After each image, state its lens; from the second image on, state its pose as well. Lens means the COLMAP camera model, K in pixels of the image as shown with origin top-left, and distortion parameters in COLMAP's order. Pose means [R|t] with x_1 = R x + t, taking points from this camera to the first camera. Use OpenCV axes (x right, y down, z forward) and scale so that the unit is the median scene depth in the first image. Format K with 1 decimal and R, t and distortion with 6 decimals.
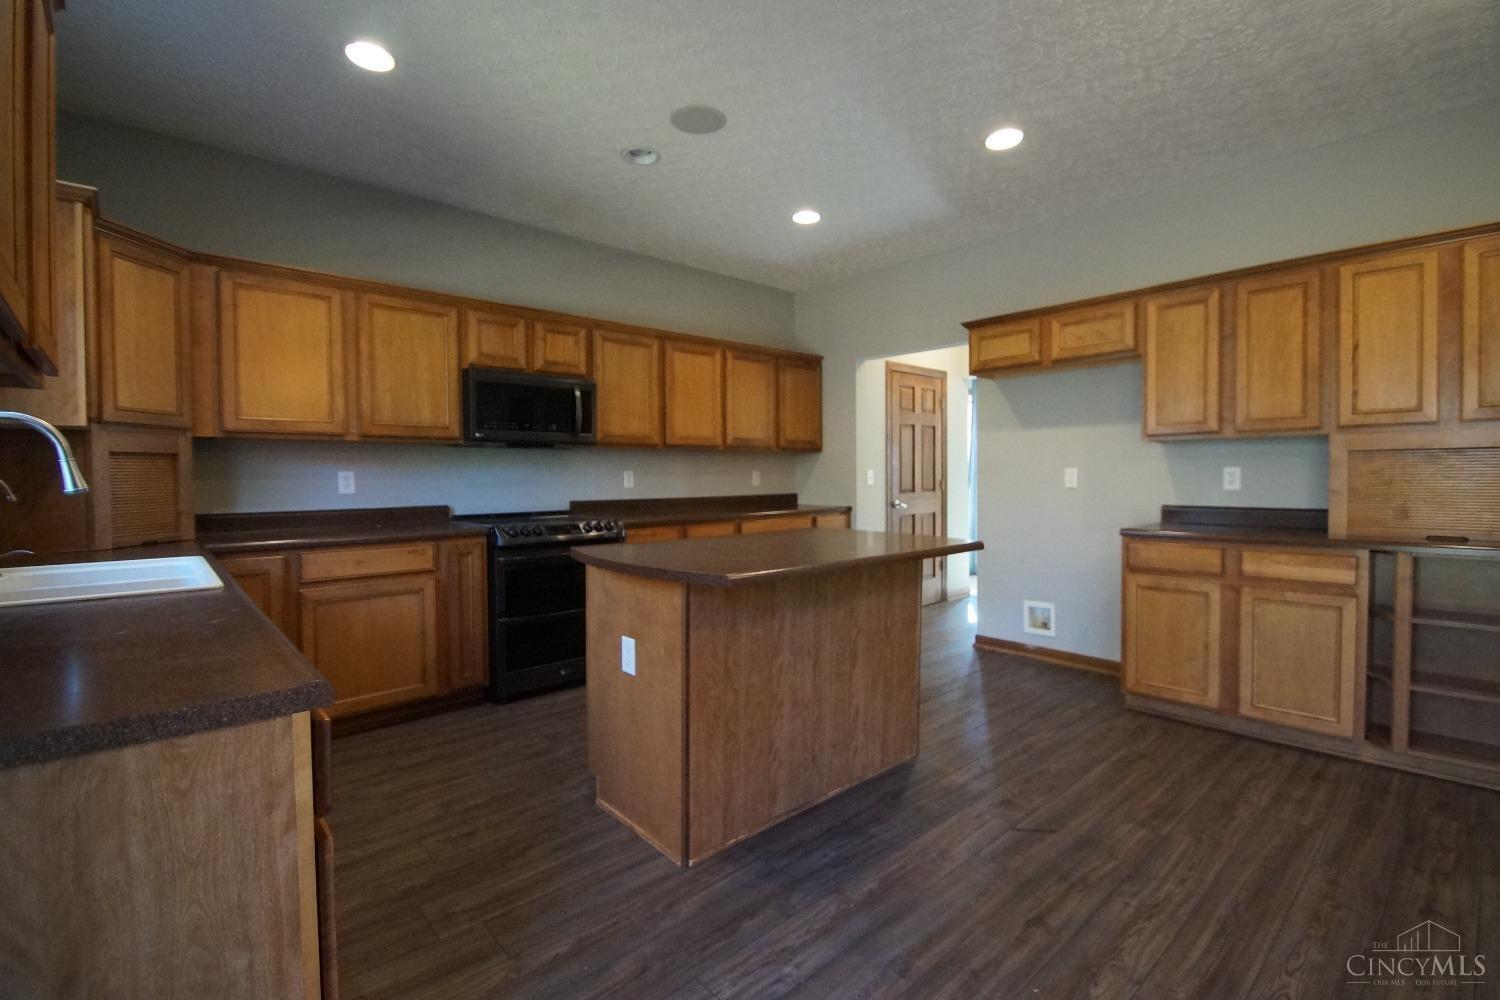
lens RADIAL K [[688.5, 0, 788.2], [0, 688.5, 498.1], [0, 0, 1]] dist [-0.001992, -0.000439]
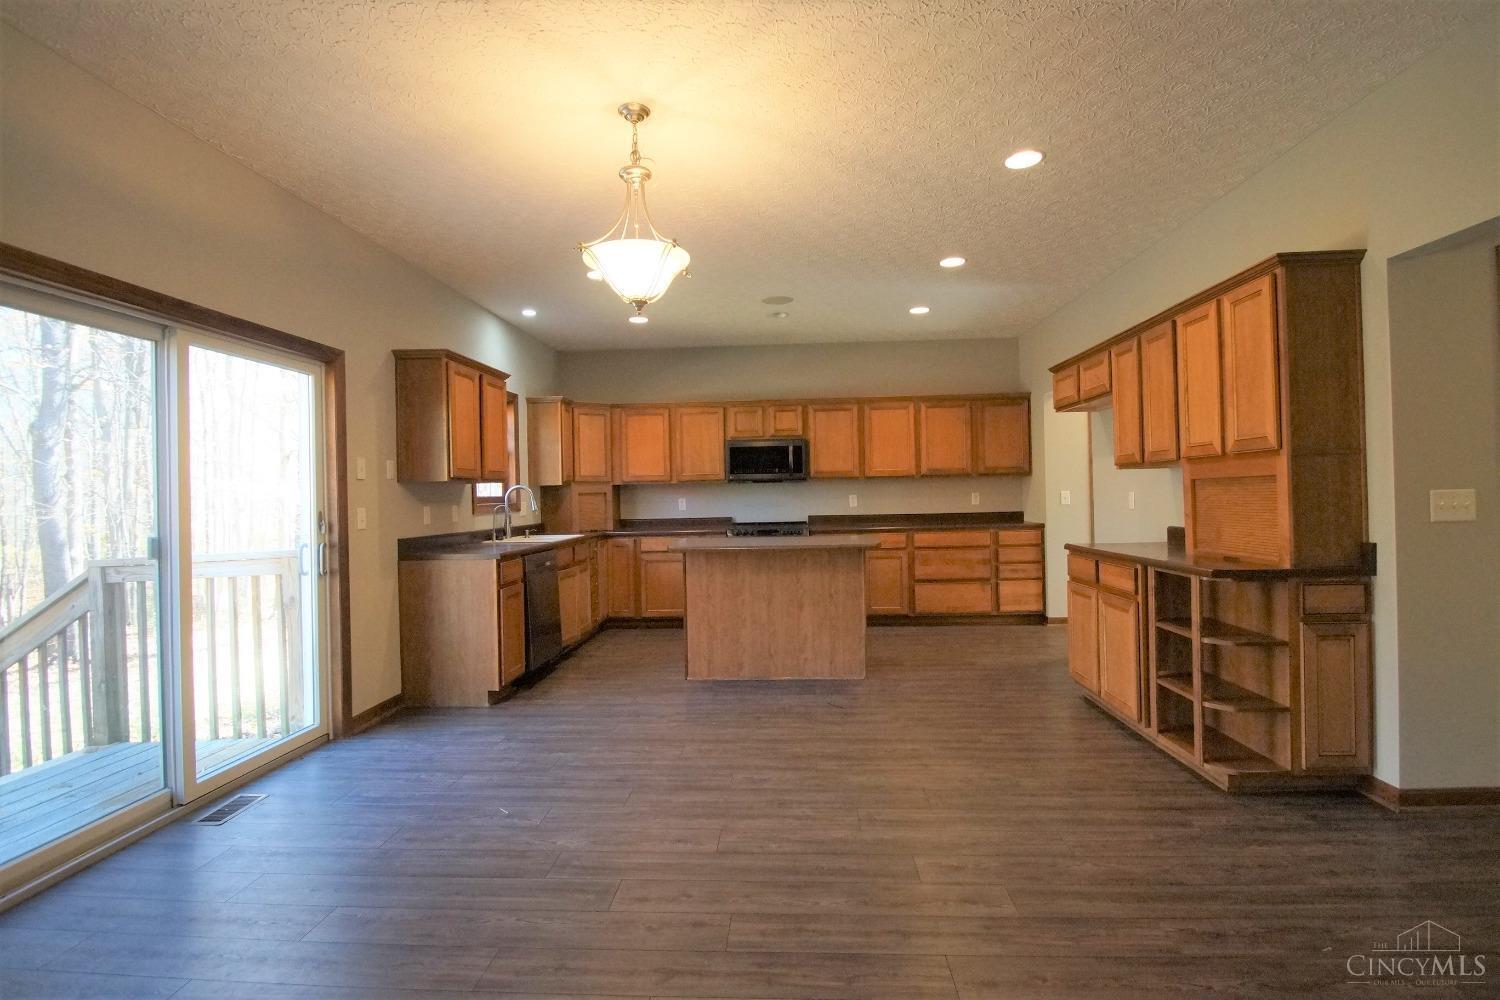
lens RADIAL K [[737.7, 0, 750.0], [0, 737.7, 500.0], [0, 0, 1]] dist [-0.013396, -0.000639]
pose [[0.694090, -0.002232, -0.719885, 0.945493], [-0.008697, 0.999896, -0.011486, -0.012136], [0.719836, 0.014233, 0.693998, -0.284834]]
